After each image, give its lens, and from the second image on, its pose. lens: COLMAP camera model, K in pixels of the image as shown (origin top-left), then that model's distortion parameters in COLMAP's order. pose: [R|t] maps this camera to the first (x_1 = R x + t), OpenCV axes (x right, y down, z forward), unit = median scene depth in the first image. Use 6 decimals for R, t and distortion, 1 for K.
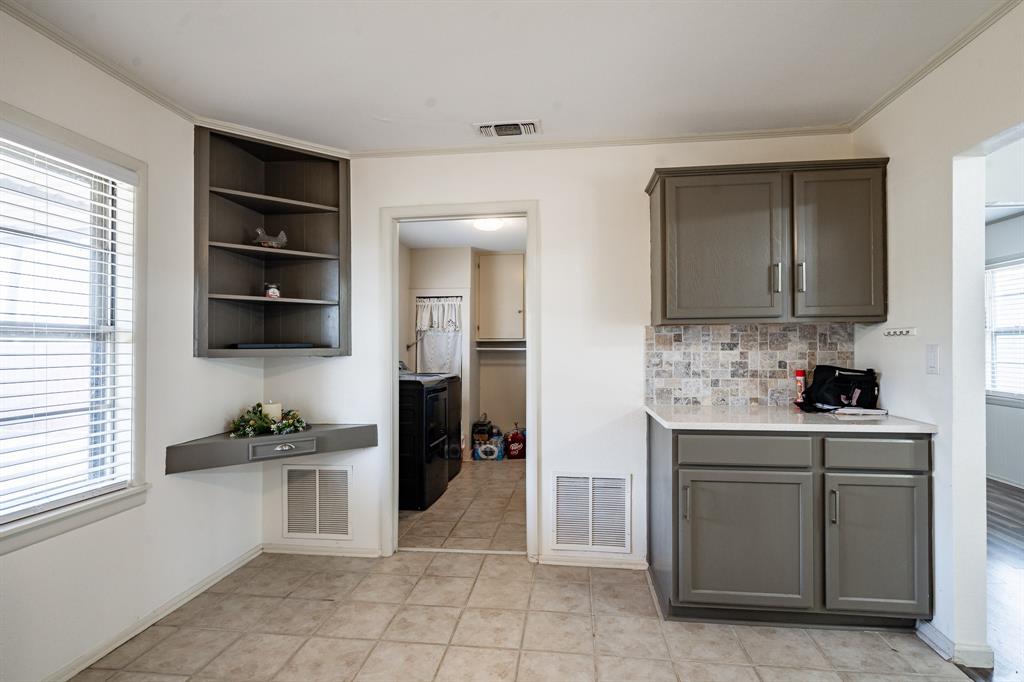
lens RADIAL K [[511.2, 0, 512.9], [0, 511.2, 343.8], [0, 0, 1]] dist [-0.001207, -0.000507]
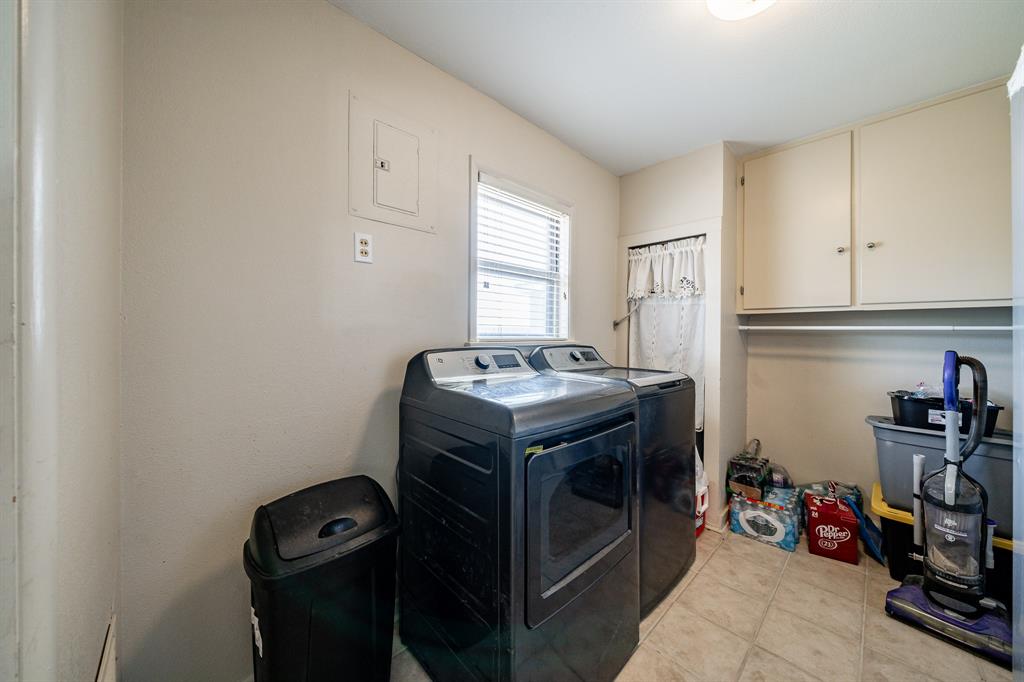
lens RADIAL K [[354.6, 0, 517.6], [0, 354.6, 327.4], [0, 0, 1]] dist [-0.003102, -0.000194]
pose [[0.775255, 0.001531, -0.631647, -0.013194], [0.002364, 0.999983, 0.005326, 0.007314], [0.631644, -0.005622, 0.775238, 0.560531]]
